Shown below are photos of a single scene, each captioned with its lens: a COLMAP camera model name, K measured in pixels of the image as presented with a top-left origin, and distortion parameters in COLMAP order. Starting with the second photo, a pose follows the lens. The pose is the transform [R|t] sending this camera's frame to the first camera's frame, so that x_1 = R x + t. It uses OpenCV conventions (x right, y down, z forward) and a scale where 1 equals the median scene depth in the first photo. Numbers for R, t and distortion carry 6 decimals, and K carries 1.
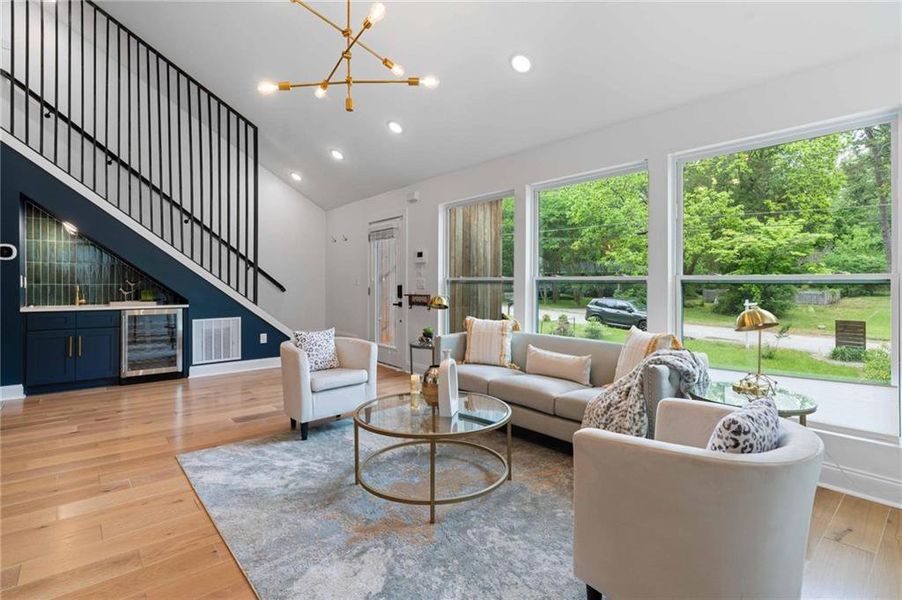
lens RADIAL K [[445.0, 0, 440.7], [0, 445.0, 281.2], [0, 0, 1]] dist [0.018449, 0.001836]
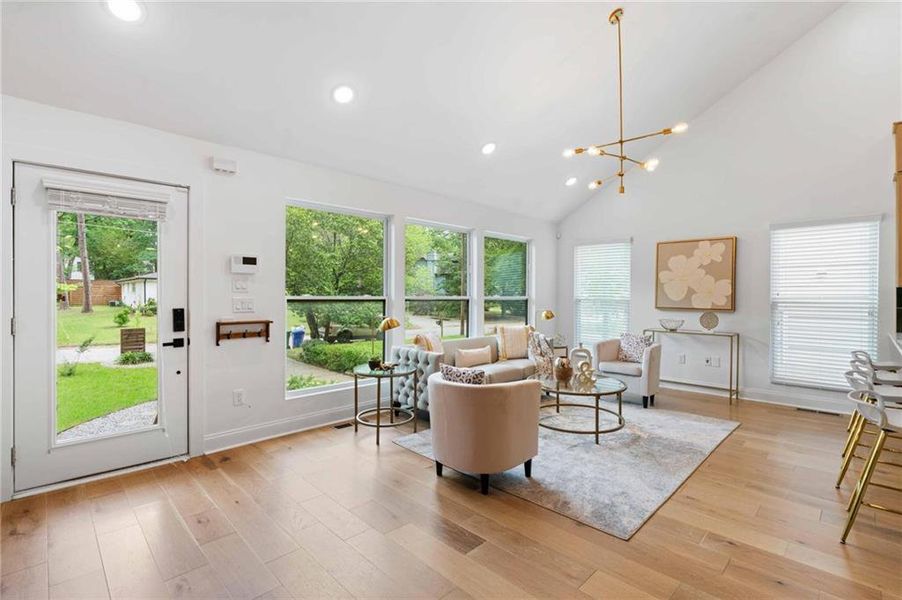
lens RADIAL K [[415.6, 0, 453.9], [0, 415.6, 296.9], [0, 0, 1]] dist [-0.008060, 0.002581]
pose [[-0.116792, -0.002656, 0.993153, -0.688602], [-0.004428, 0.999988, 0.002153, -0.008547], [-0.993147, -0.004146, -0.116802, 0.761400]]
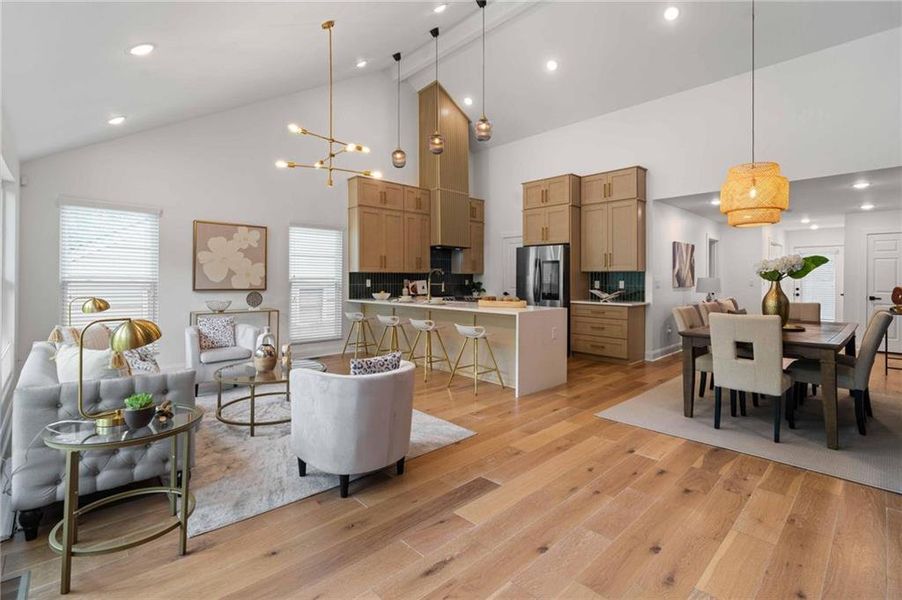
lens RADIAL K [[415.6, 0, 448.5], [0, 415.6, 280.2], [0, 0, 1]] dist [-0.008060, 0.002581]
pose [[-0.997021, -0.000478, -0.077127, -0.240278], [-0.000786, 0.999992, 0.003961, -0.008177], [0.077124, 0.004010, -0.997013, 1.152430]]
